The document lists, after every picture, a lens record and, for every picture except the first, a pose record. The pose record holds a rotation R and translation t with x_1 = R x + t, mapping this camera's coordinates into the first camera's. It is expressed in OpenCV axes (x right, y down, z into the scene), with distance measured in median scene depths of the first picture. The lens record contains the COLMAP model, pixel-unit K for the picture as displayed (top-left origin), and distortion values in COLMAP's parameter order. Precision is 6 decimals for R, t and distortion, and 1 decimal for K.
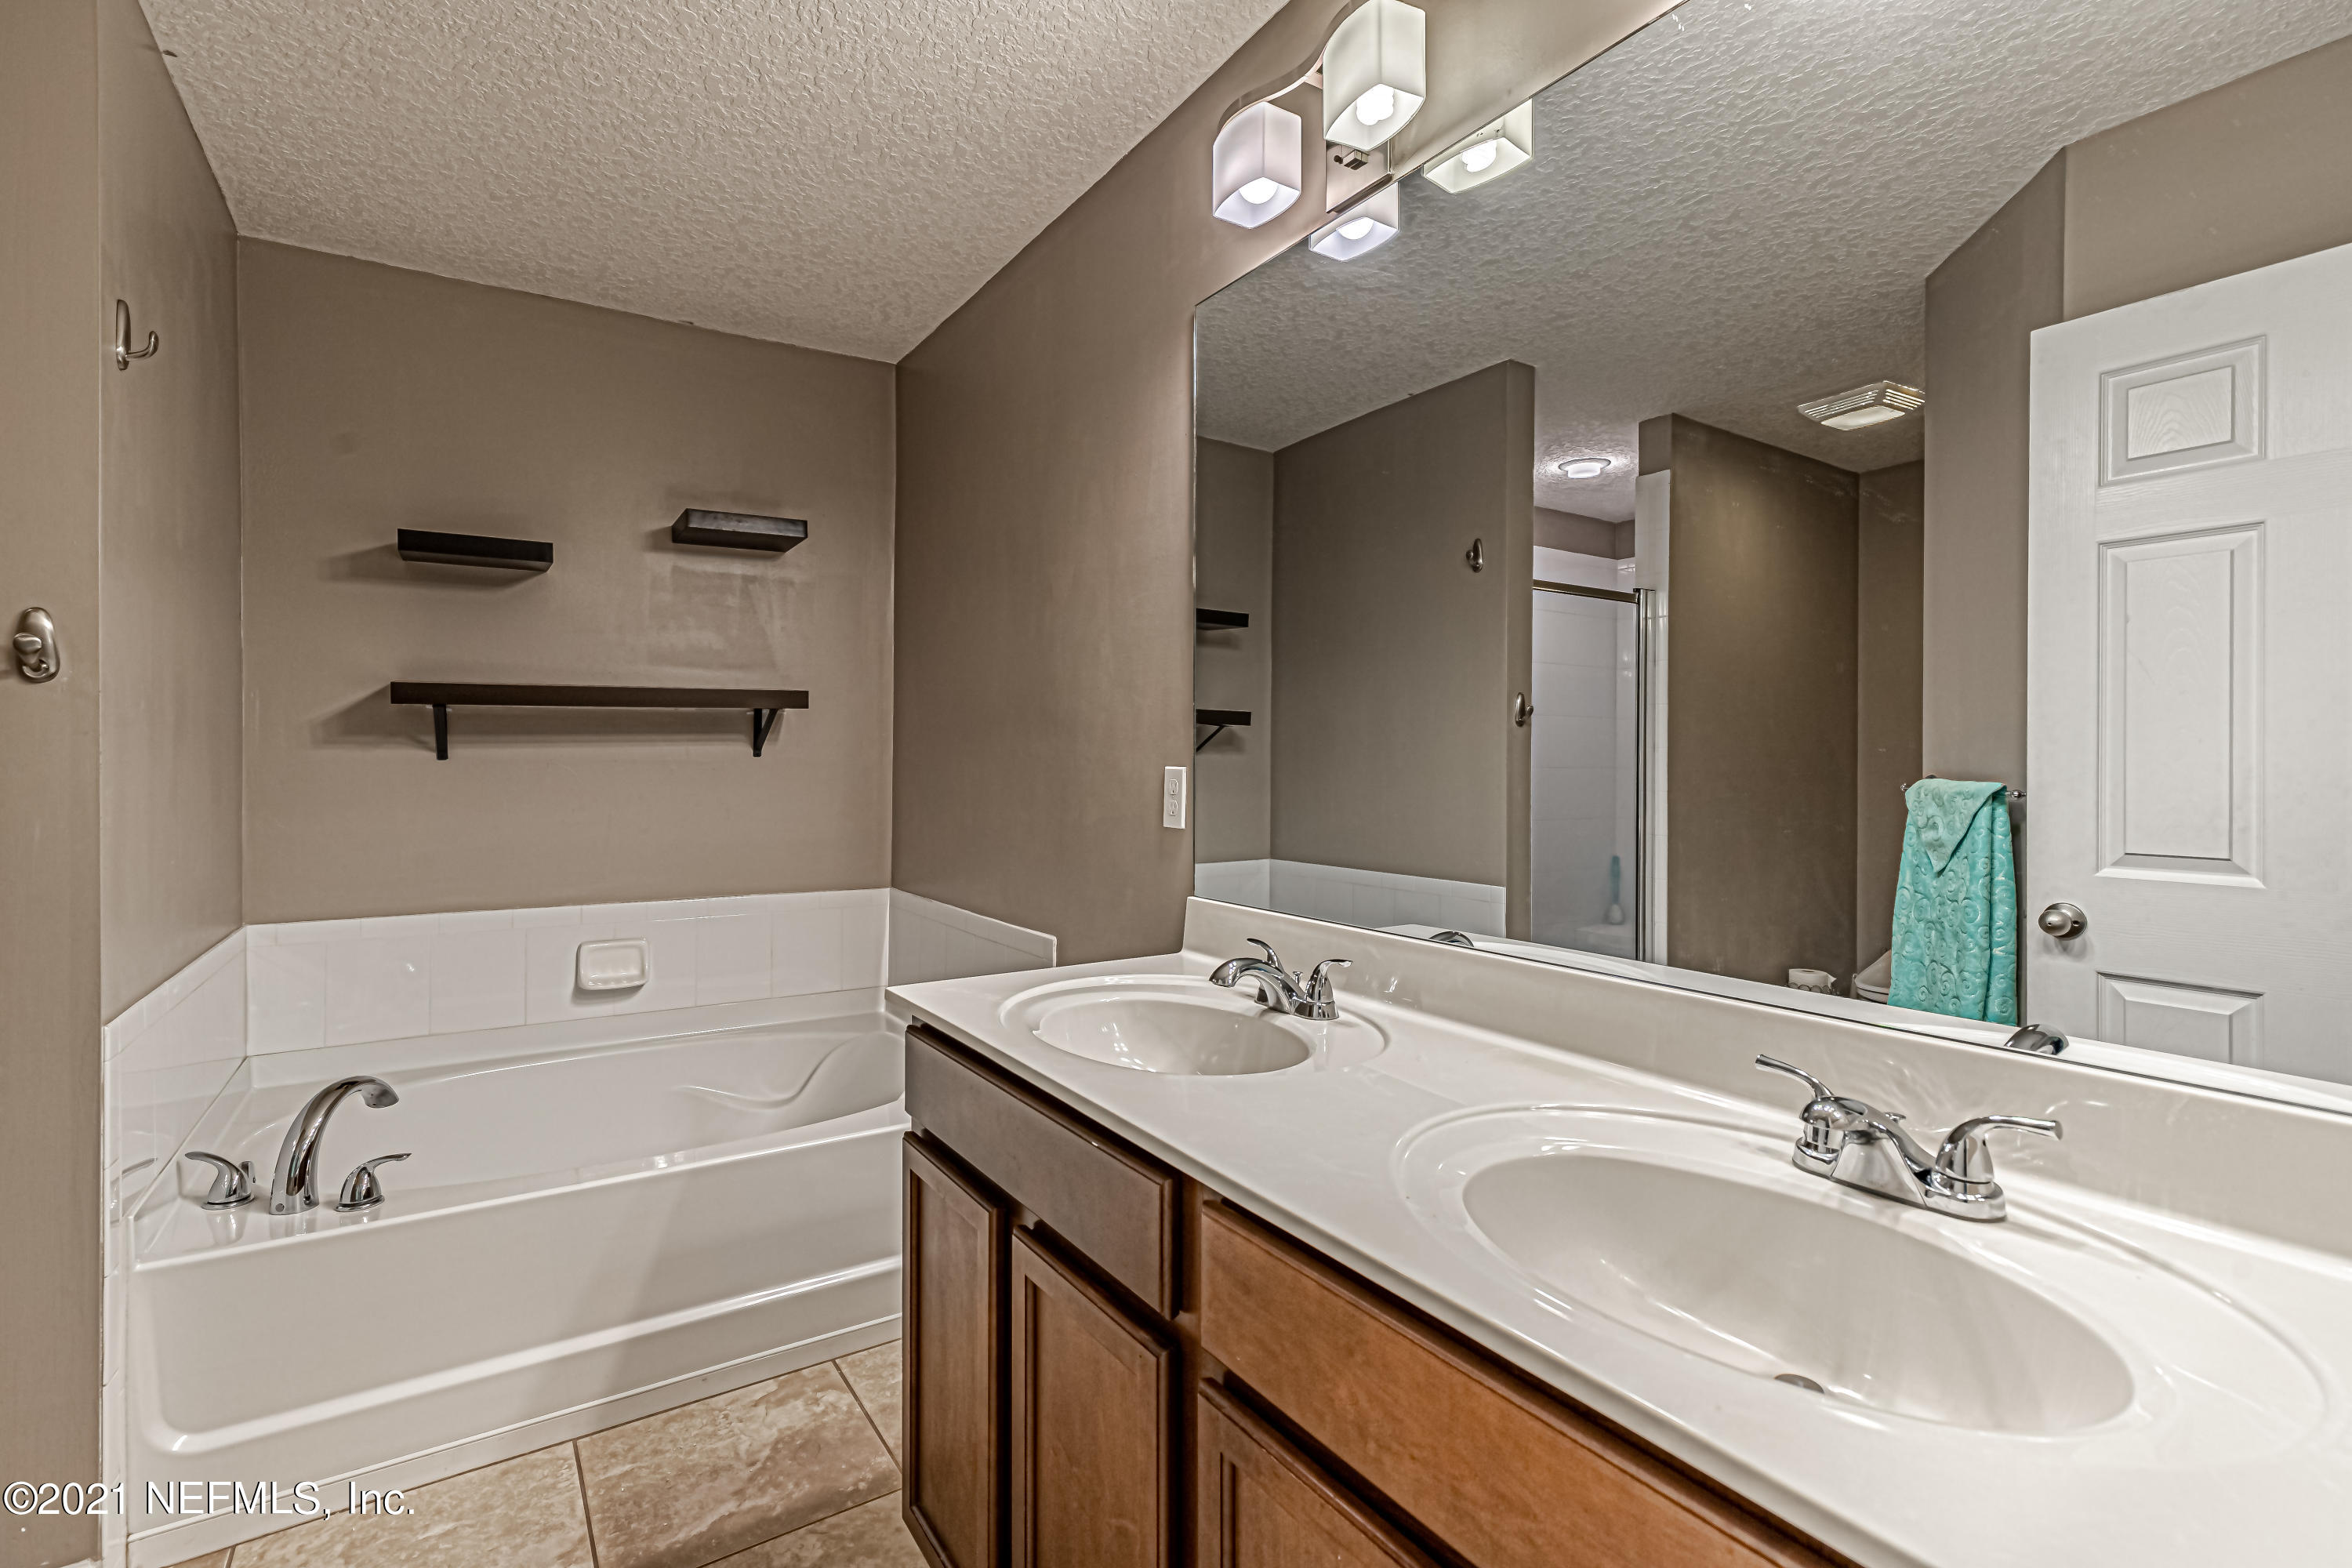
lens RADIAL K [[1077.8, 0, 1183.3], [0, 1077.8, 770.4], [0, 0, 1]] dist [0.008498, 0.000918]
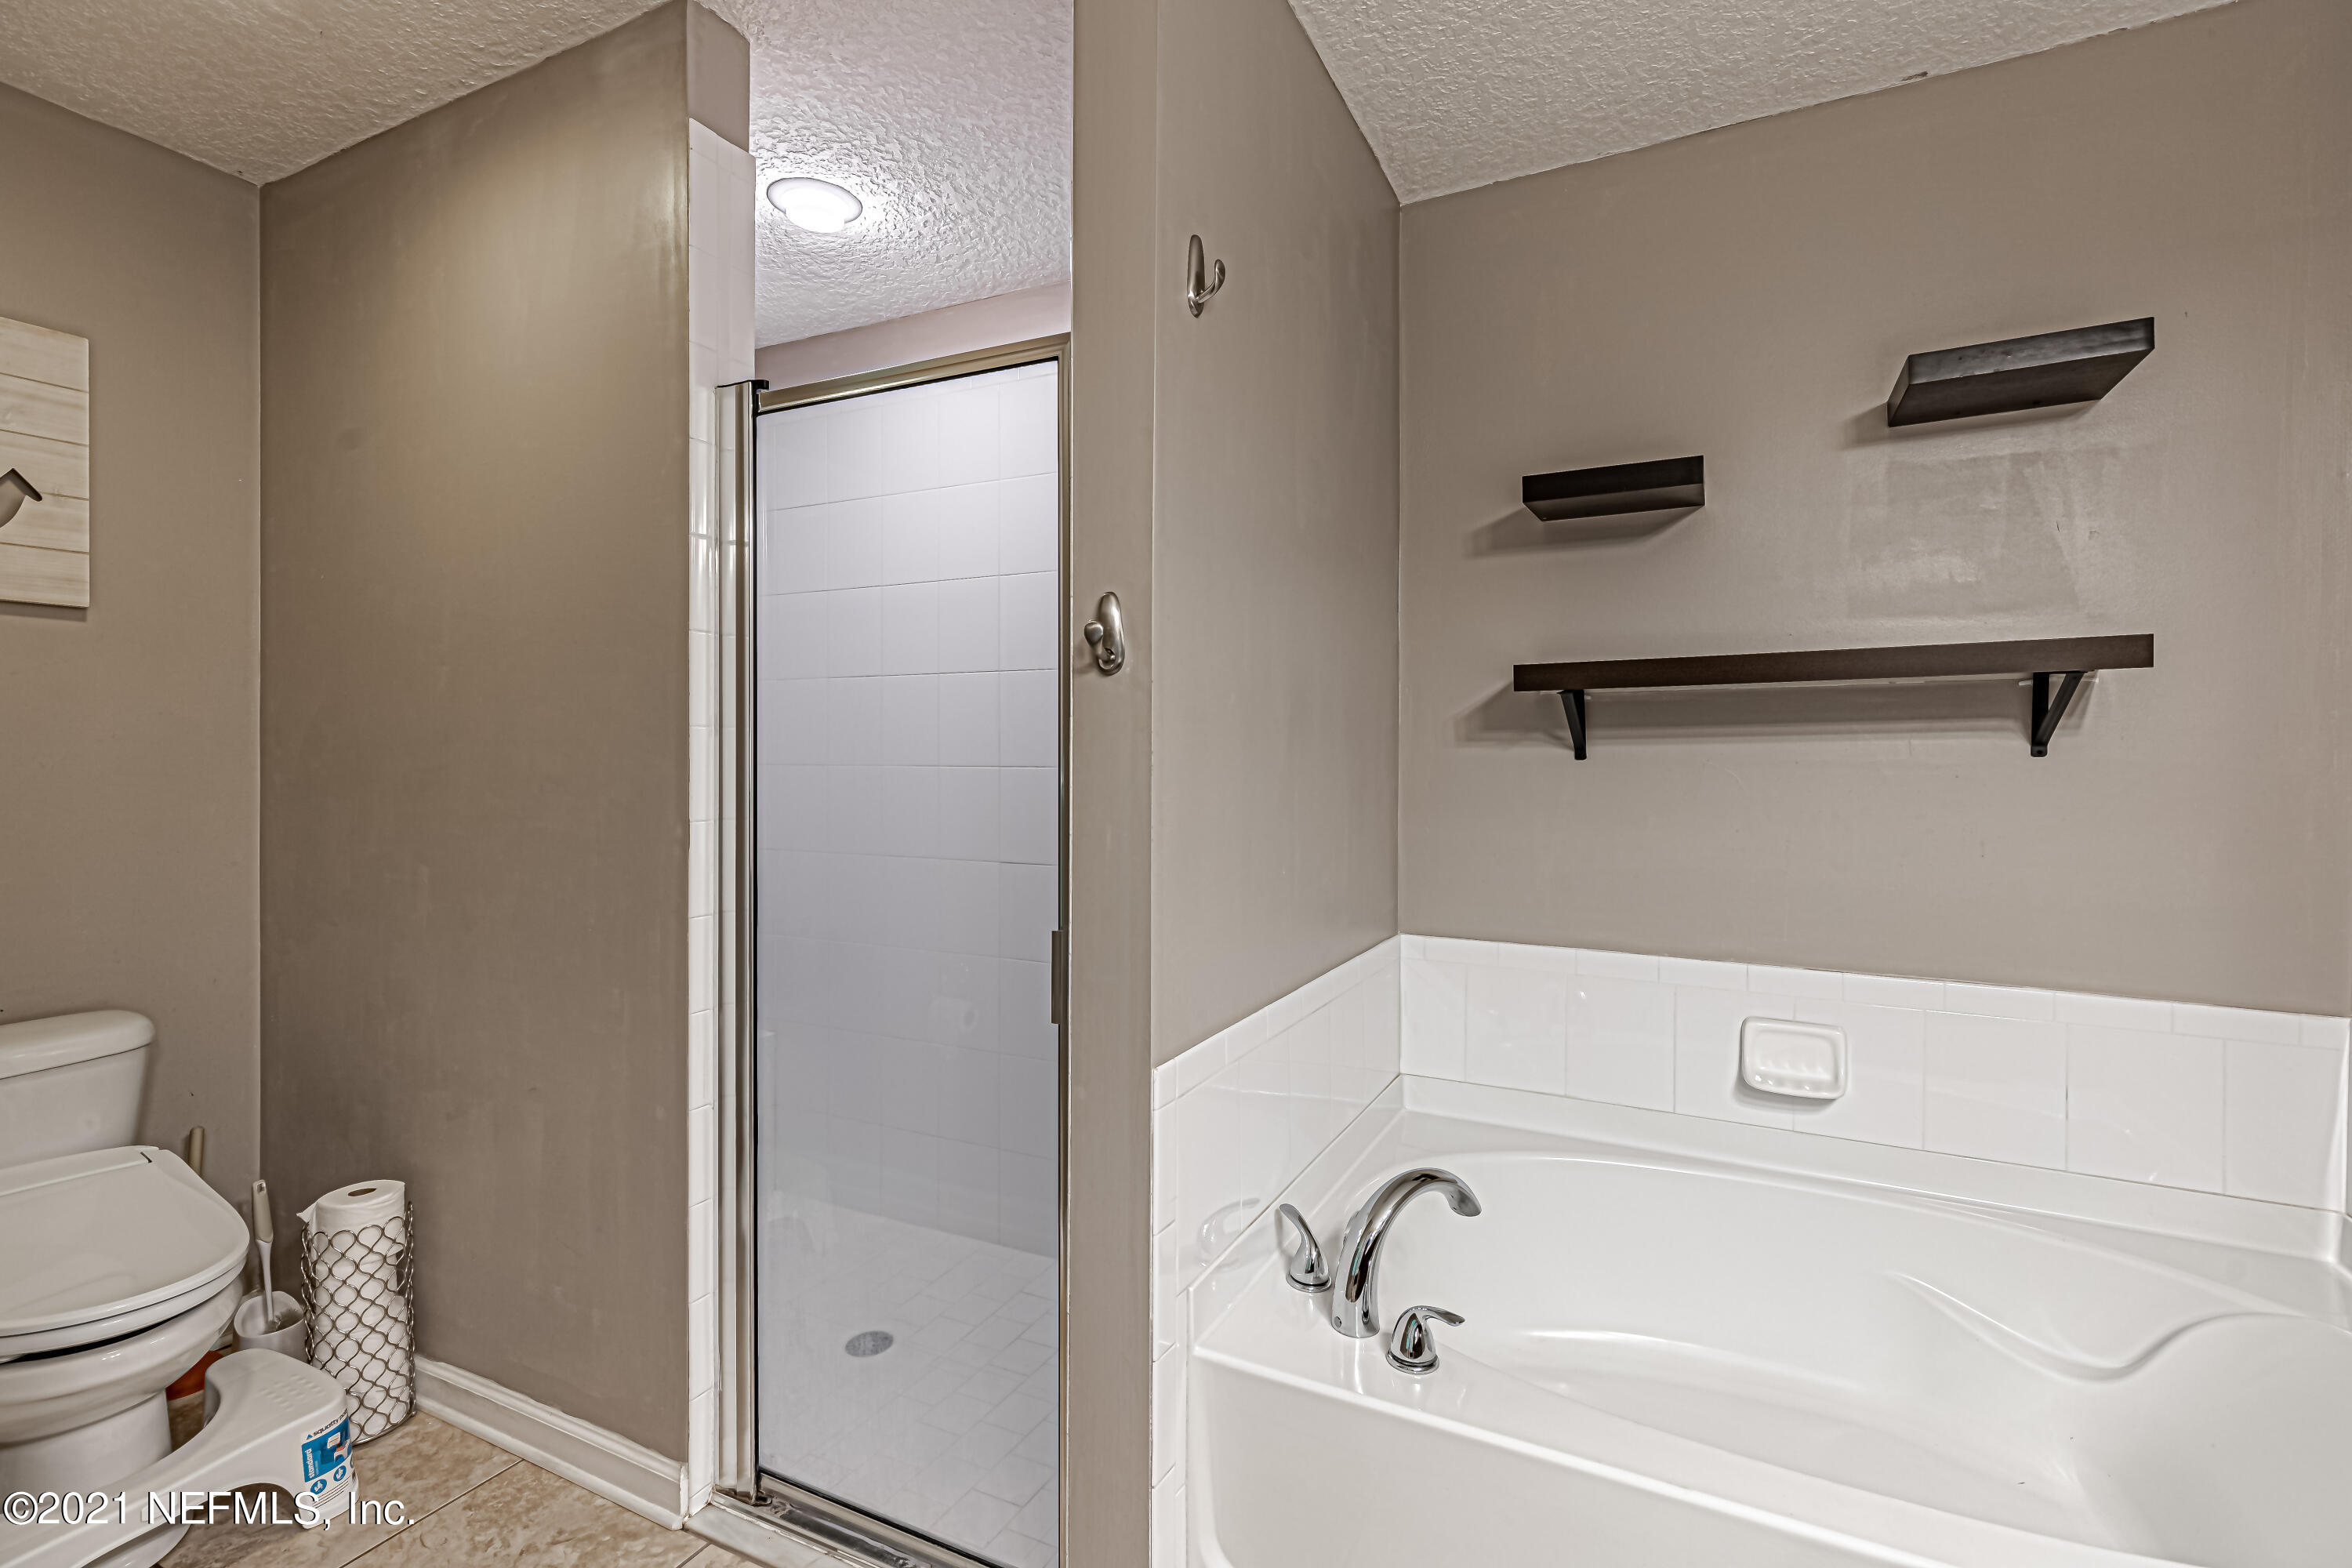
lens RADIAL K [[1077.8, 0, 1199.7], [0, 1077.8, 750.2], [0, 0, 1]] dist [0.008498, 0.000918]
pose [[0.512195, -0.000589, -0.858869, -0.130062], [-0.010533, 0.999920, -0.006968, -0.007449], [0.858805, 0.012616, 0.512148, 0.324609]]
